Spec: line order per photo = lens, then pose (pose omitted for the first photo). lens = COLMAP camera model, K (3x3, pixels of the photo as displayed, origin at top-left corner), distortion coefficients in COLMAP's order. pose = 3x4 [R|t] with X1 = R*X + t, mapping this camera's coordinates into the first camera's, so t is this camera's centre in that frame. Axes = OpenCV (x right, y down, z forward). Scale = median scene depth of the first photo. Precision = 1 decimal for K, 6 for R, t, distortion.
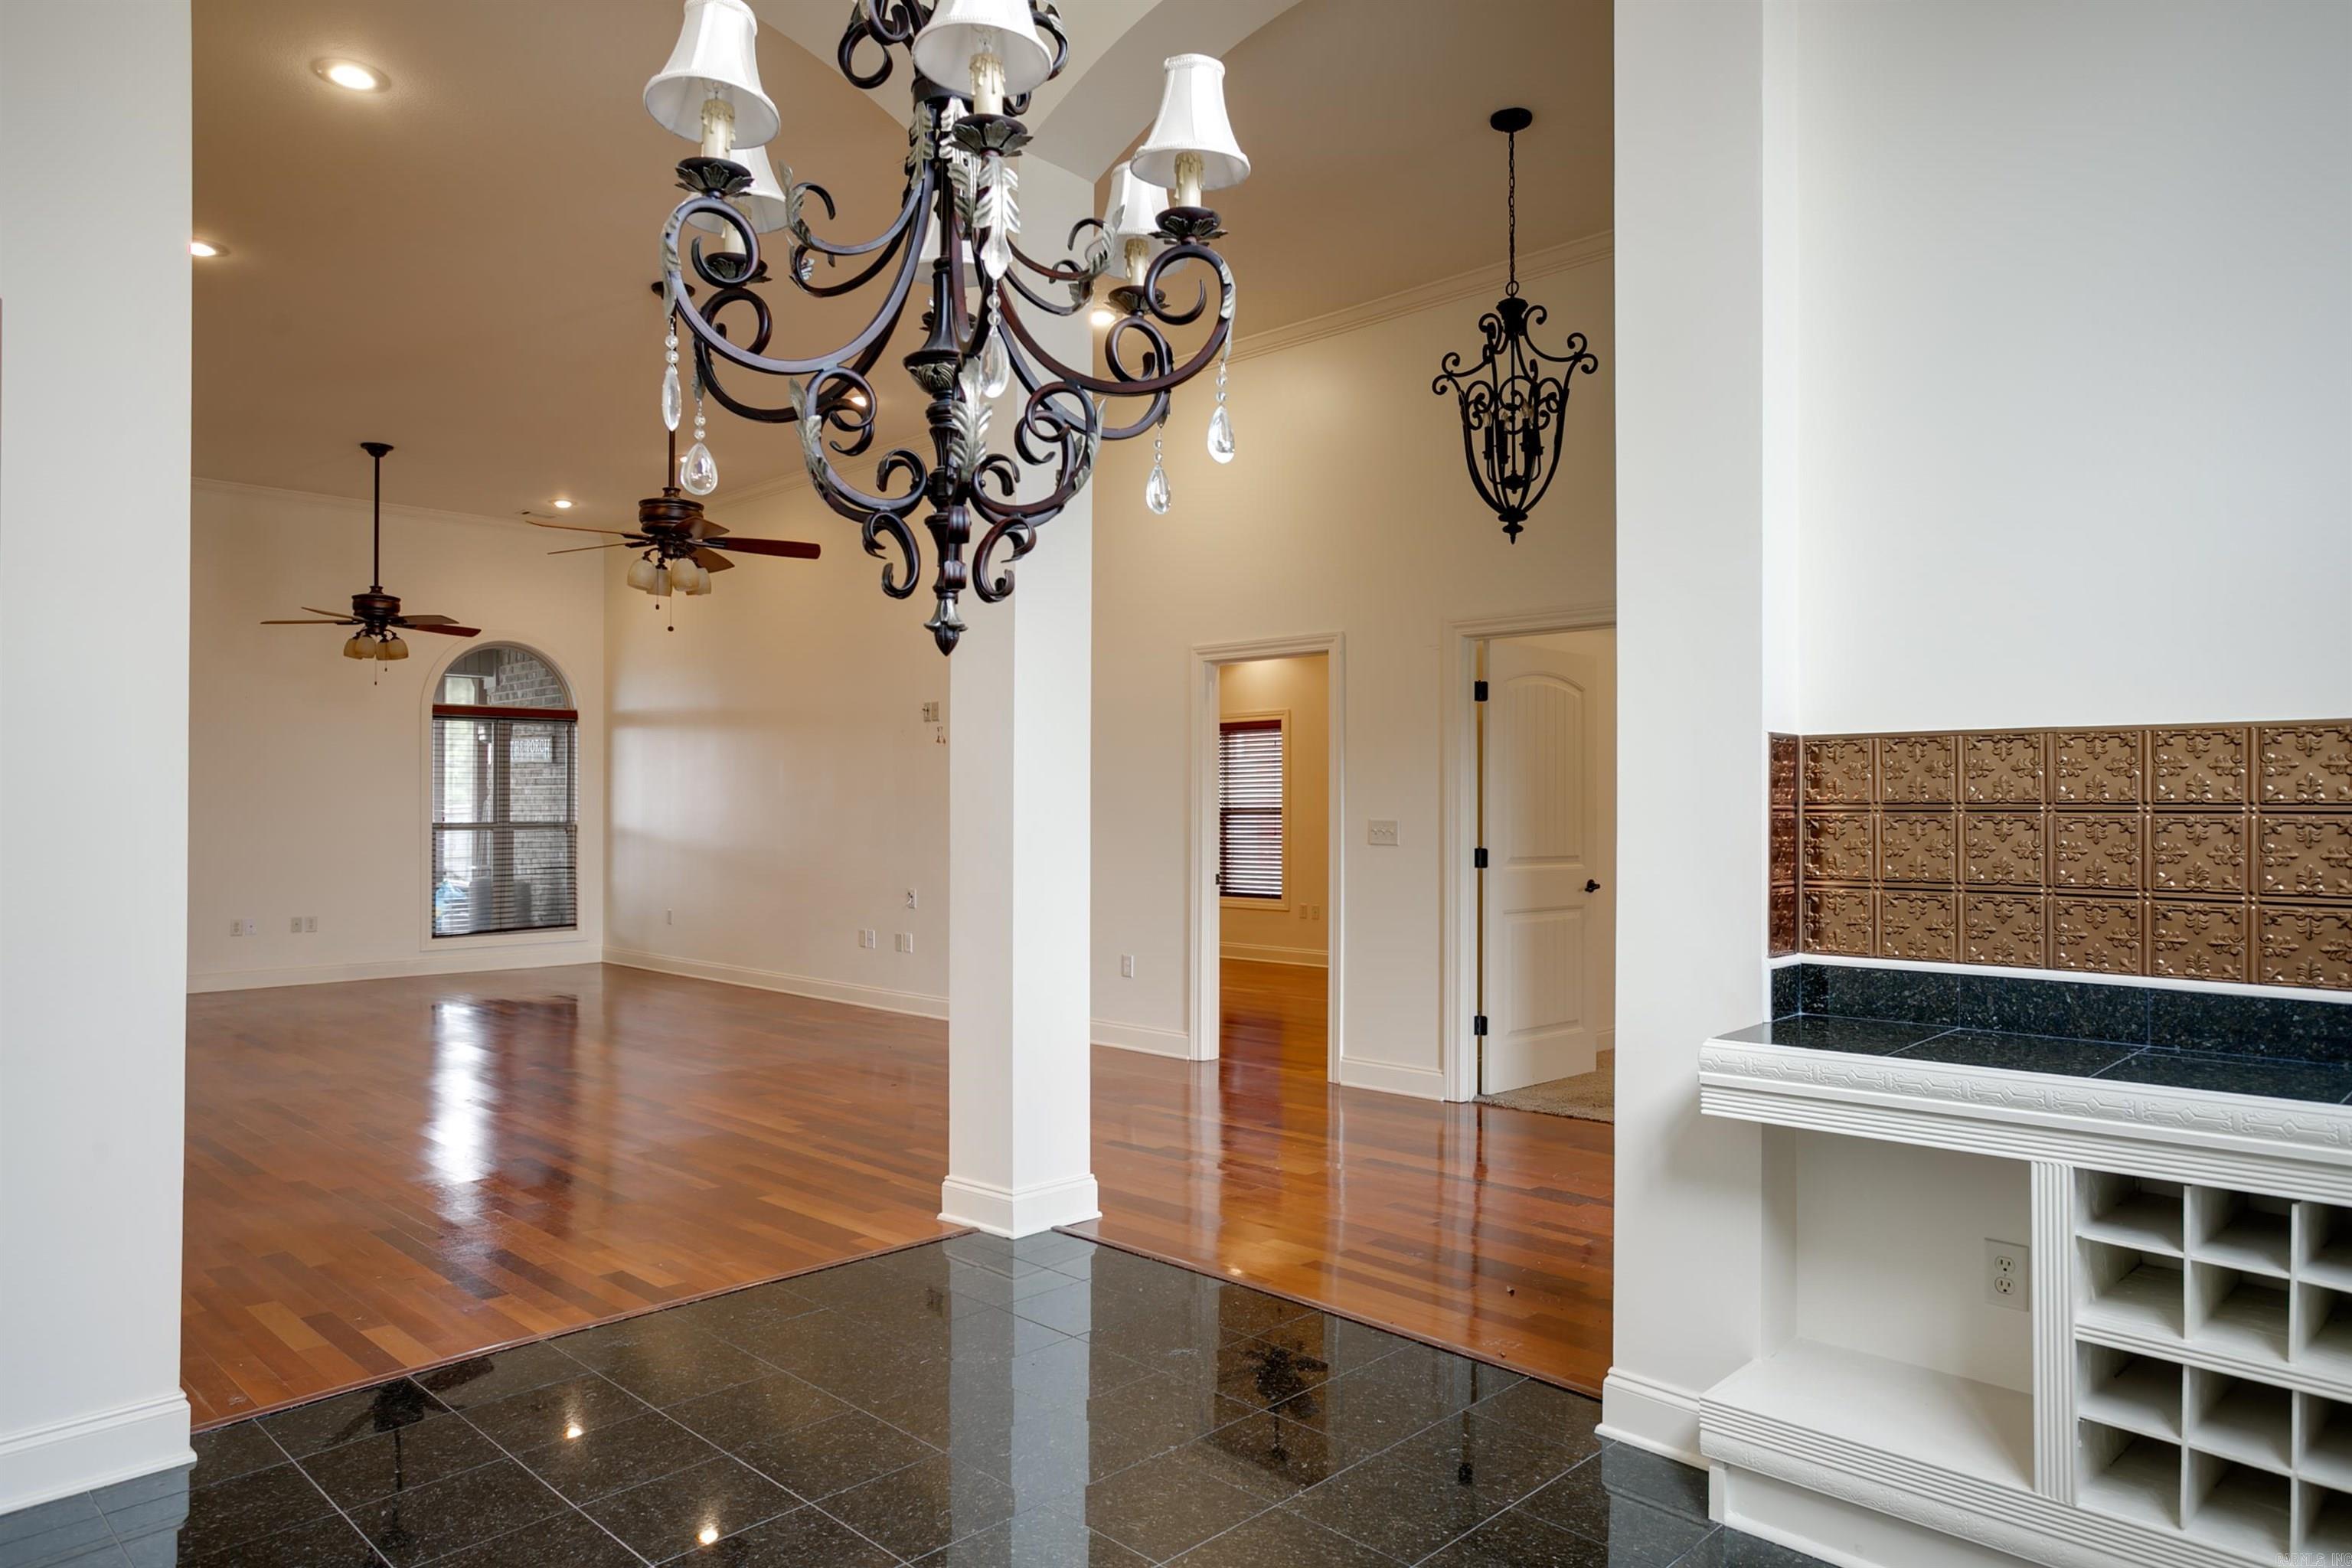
lens RADIAL K [[1555.5, 0, 1177.0], [0, 1555.5, 792.8], [0, 0, 1]] dist [-0.042411, 0.057866]
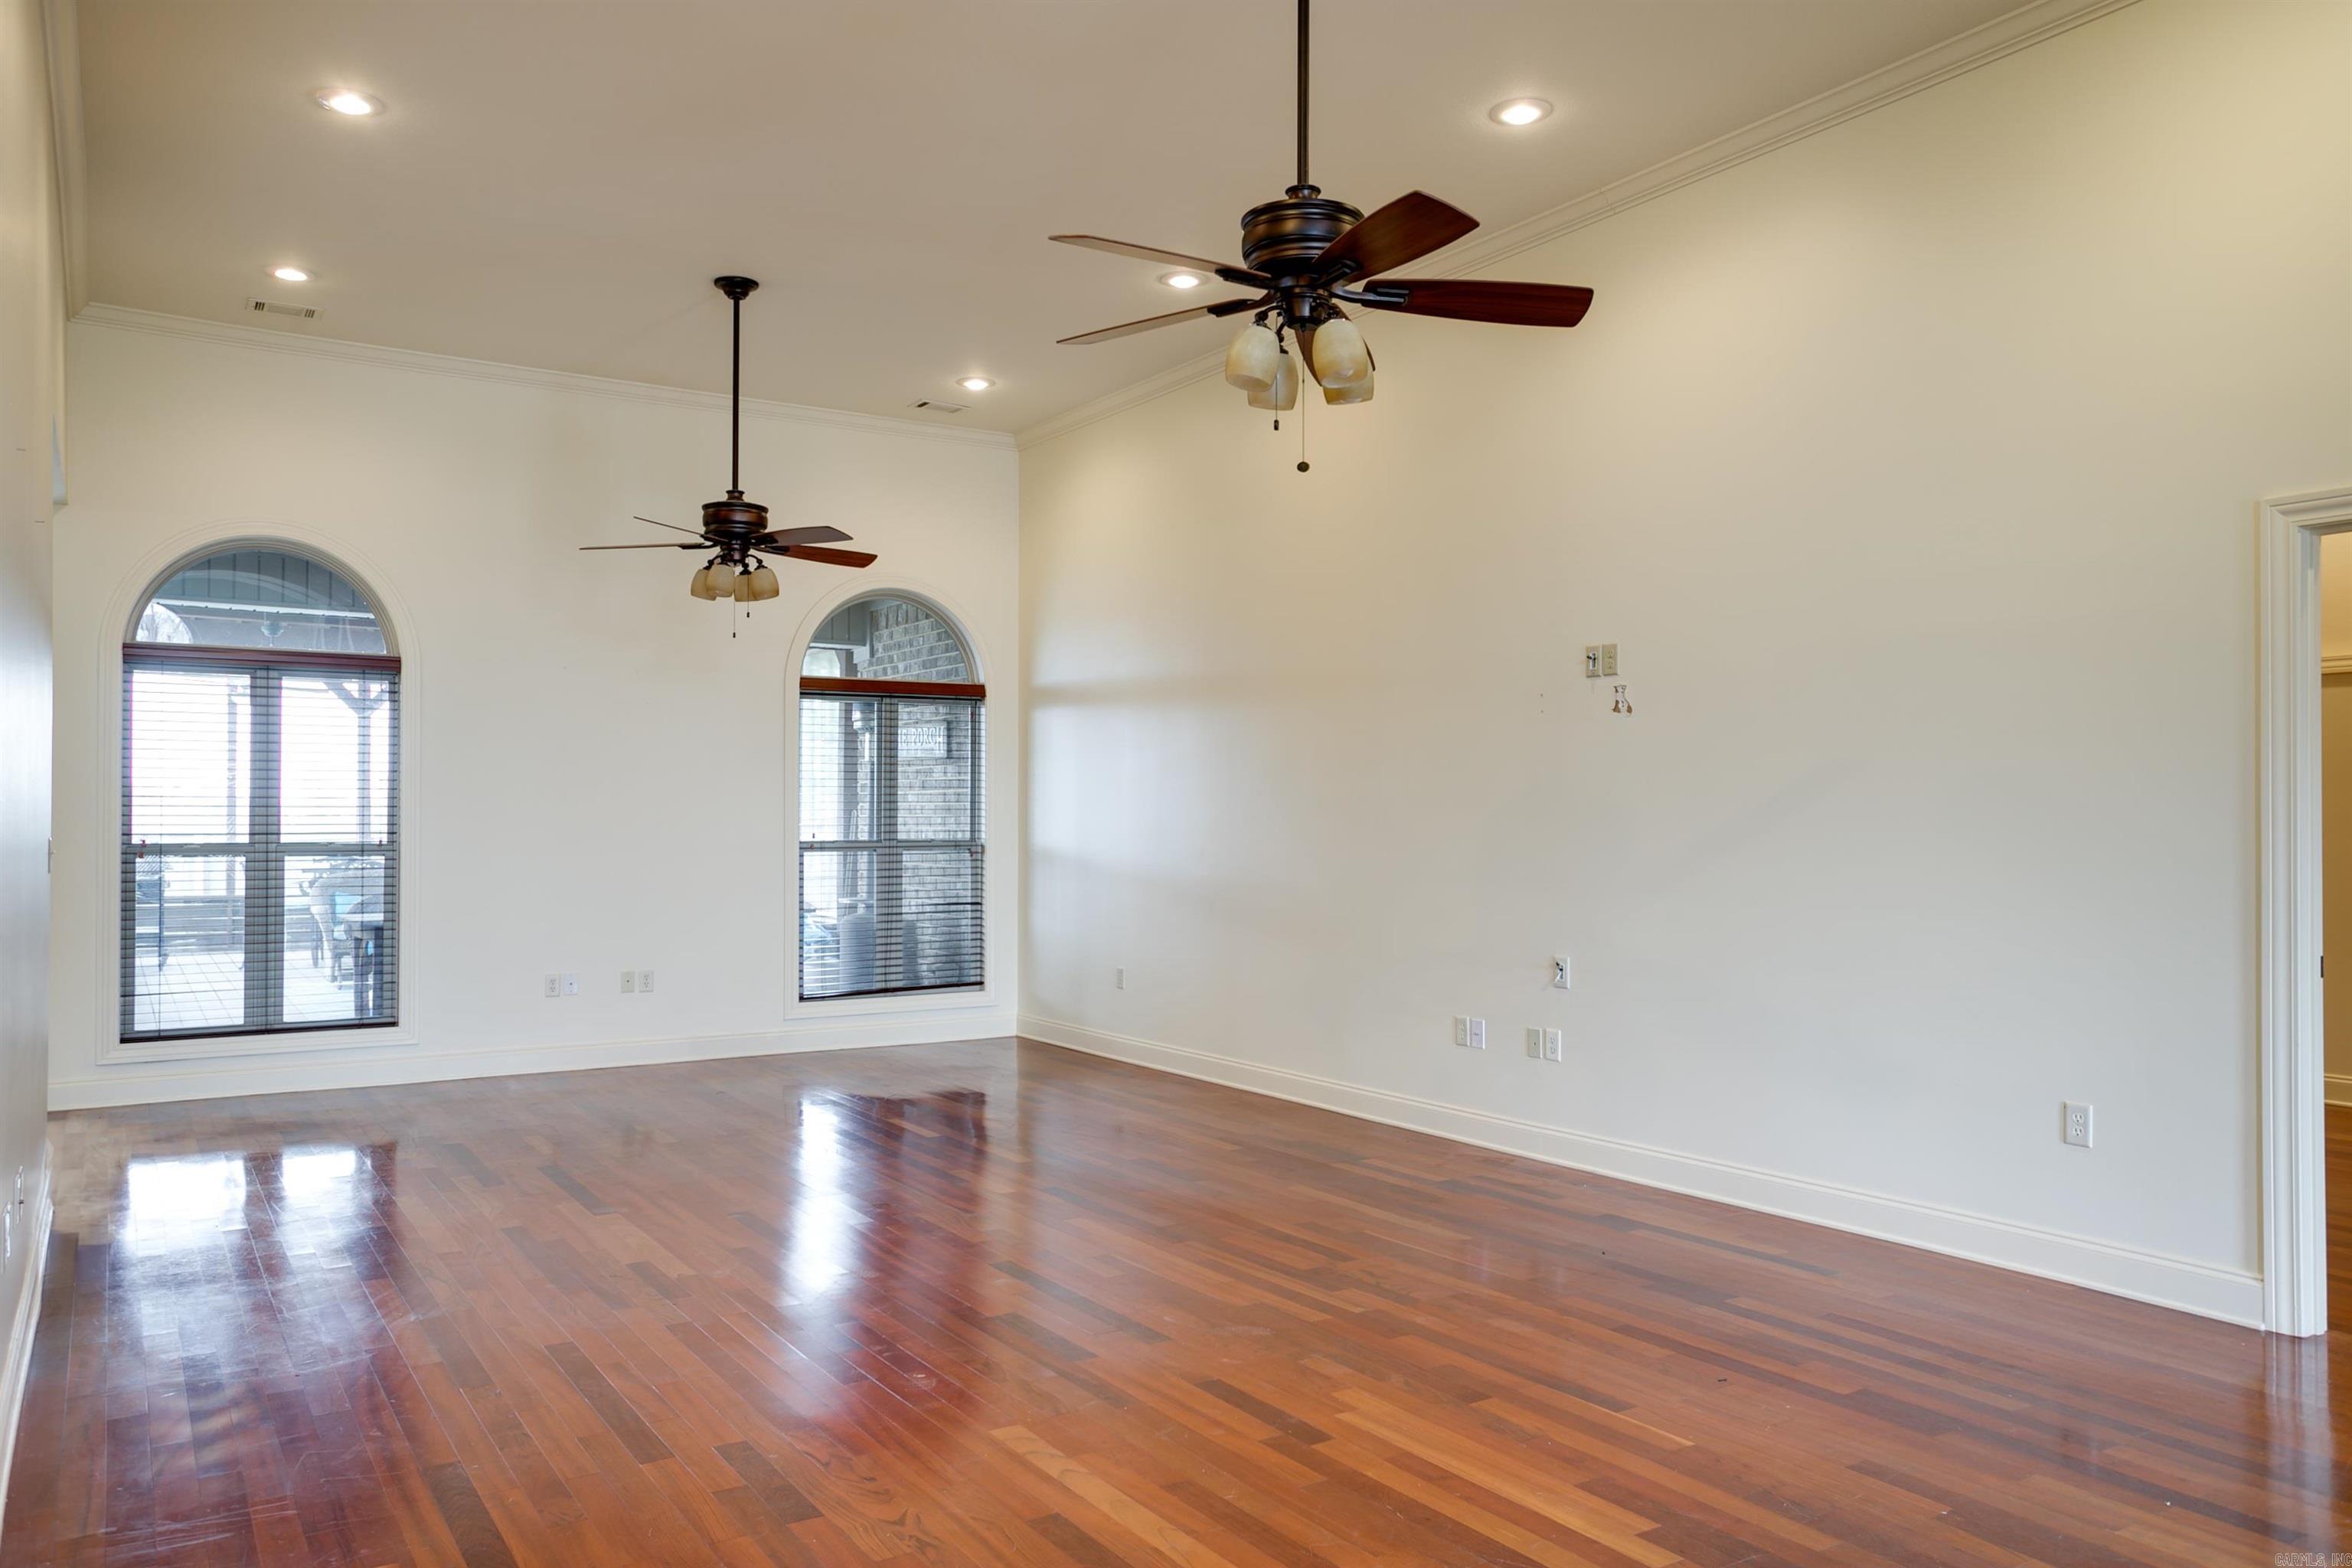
lens RADIAL K [[1857.5, 0, 1171.6], [0, 1857.5, 781.3], [0, 0, 1]] dist [-0.038640, 0.078727]
pose [[0.972614, -0.004658, -0.232381, -0.105104], [0.002209, 0.999939, -0.010796, 0.001102], [0.232417, 0.009987, 0.972565, 0.186792]]
